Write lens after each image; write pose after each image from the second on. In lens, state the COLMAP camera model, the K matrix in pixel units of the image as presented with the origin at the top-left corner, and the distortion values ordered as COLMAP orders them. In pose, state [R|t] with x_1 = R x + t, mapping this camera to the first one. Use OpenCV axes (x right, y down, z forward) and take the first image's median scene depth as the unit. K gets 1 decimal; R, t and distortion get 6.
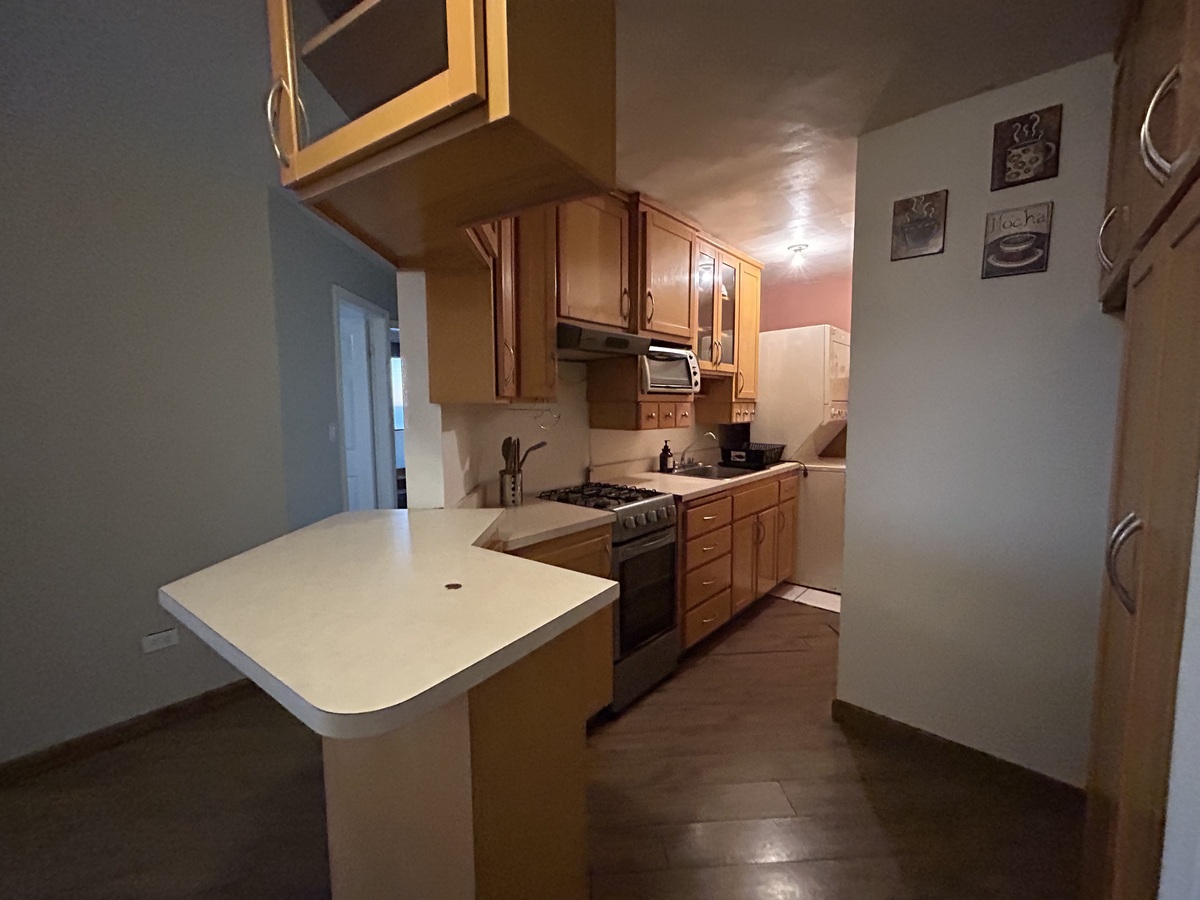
lens RADIAL K [[485.7, 0, 596.6], [0, 485.7, 445.2], [0, 0, 1]] dist [-0.000932, 0.000859]
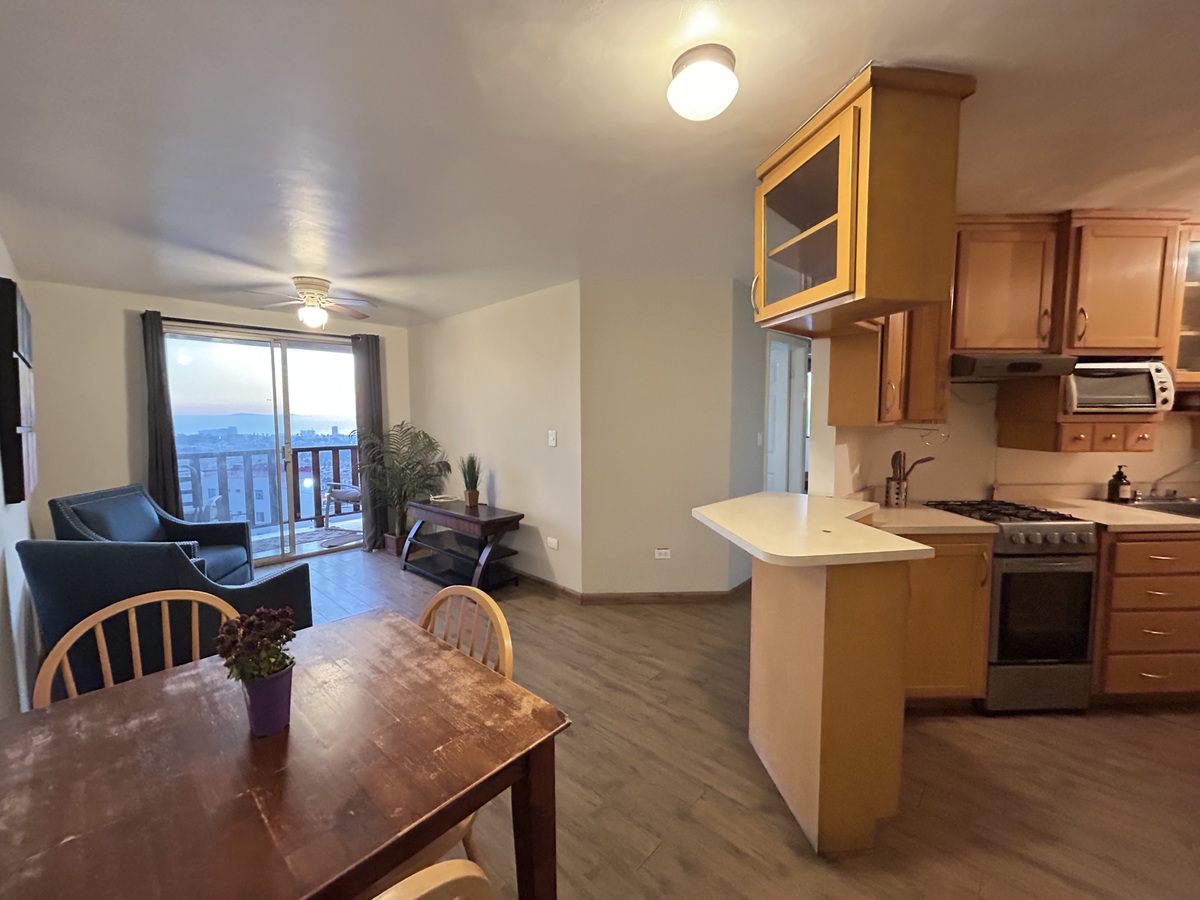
lens RADIAL K [[485.7, 0, 595.5], [0, 485.7, 449.5], [0, 0, 1]] dist [-0.000932, 0.000859]
pose [[0.689792, 0.061041, -0.721430, 0.189690], [-0.060917, 0.997799, 0.026180, -0.006181], [0.721440, 0.025889, 0.691993, -0.420611]]
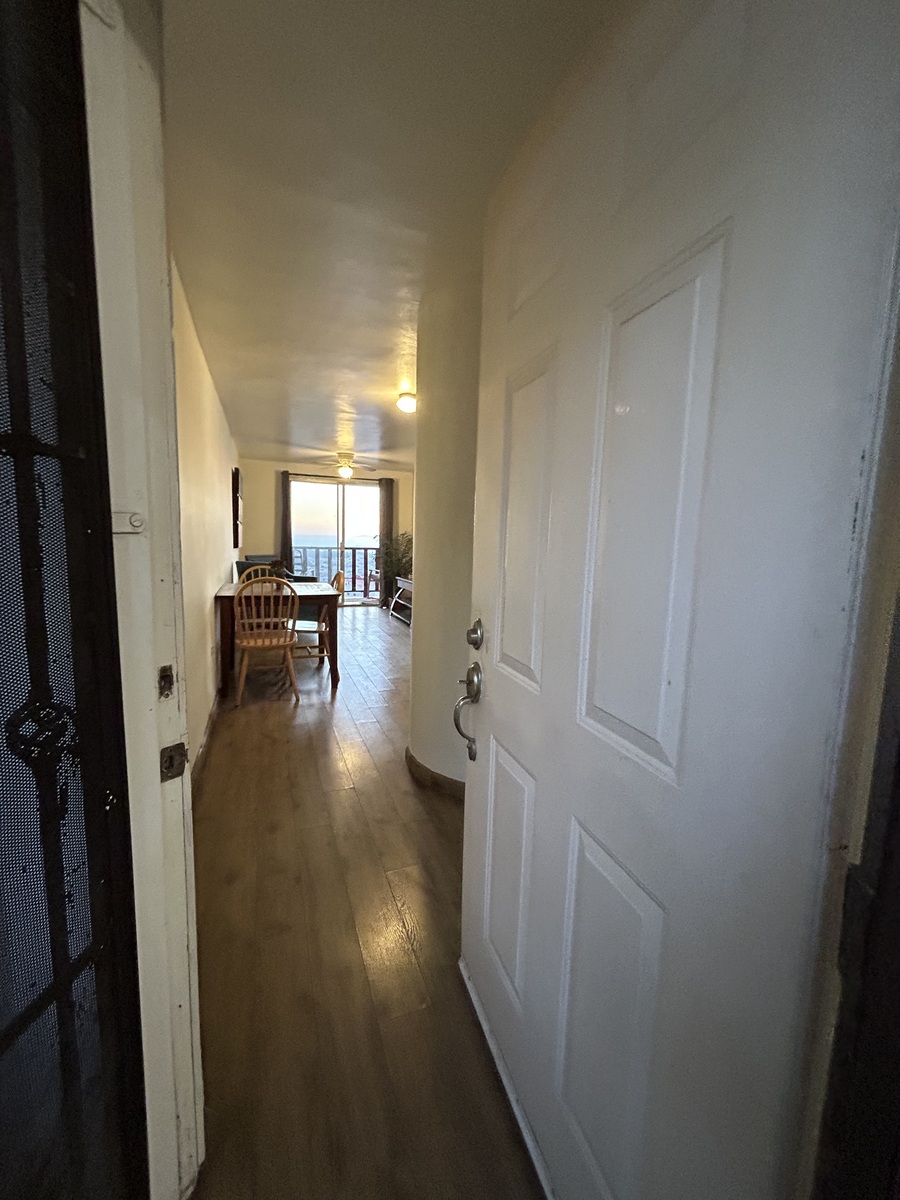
lens RADIAL K [[485.7, 0, 450.8], [0, 485.7, 599.2], [0, 0, 1]] dist [-0.000932, 0.000859]
pose [[0.300089, 0.143079, -0.943120, 1.808543], [-0.114020, 0.986979, 0.113453, 0.034892], [0.947072, 0.073488, 0.312496, -0.256067]]
